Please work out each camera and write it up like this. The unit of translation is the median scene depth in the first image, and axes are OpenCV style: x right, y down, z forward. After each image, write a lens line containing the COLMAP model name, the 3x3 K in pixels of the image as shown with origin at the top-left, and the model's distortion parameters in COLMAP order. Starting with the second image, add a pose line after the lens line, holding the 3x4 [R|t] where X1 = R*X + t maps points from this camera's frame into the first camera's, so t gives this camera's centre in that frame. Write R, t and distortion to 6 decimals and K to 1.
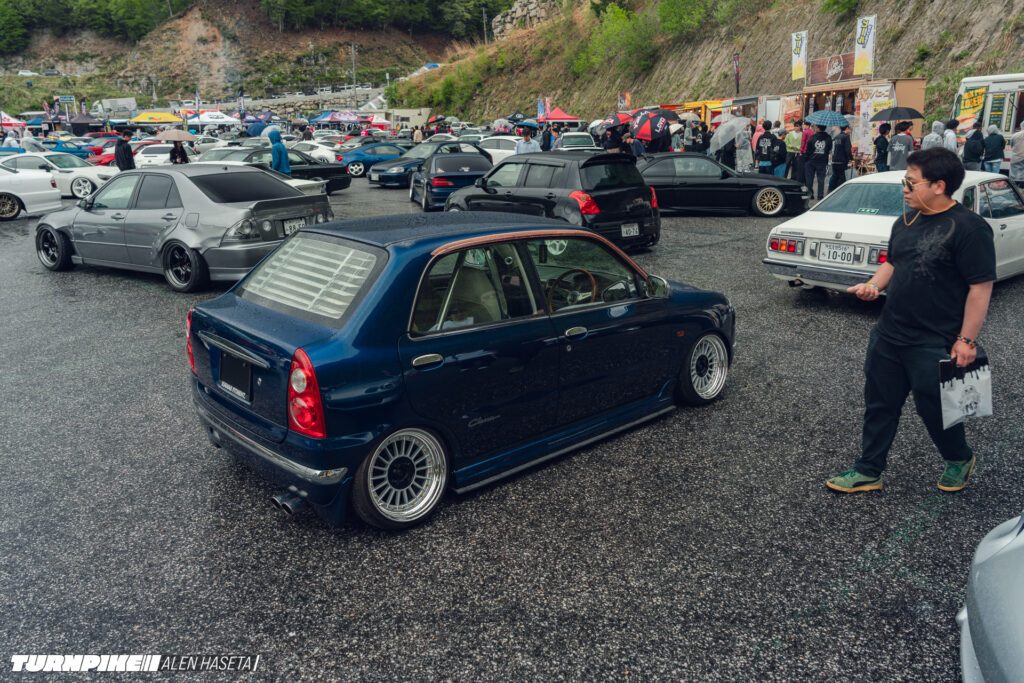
lens RADIAL K [[749.5, 0, 521.7], [0, 749.5, 345.6], [0, 0, 1]] dist [-0.000148, -0.000260]
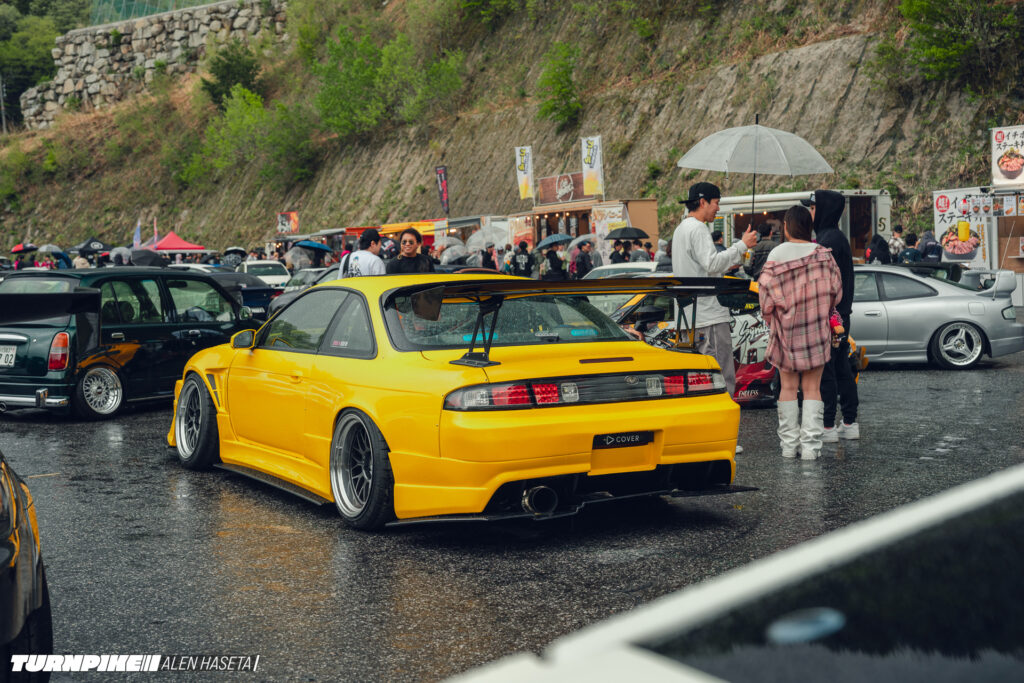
lens RADIAL K [[1413.1, 0, 509.2], [0, 1413.1, 343.0], [0, 0, 1]] dist [0.021745, 0.000000]
pose [[0.940798, -0.027332, 0.337863, -0.114478], [0.104196, 0.971803, -0.211524, 0.083648], [-0.322555, 0.234206, 0.917118, -0.251890]]
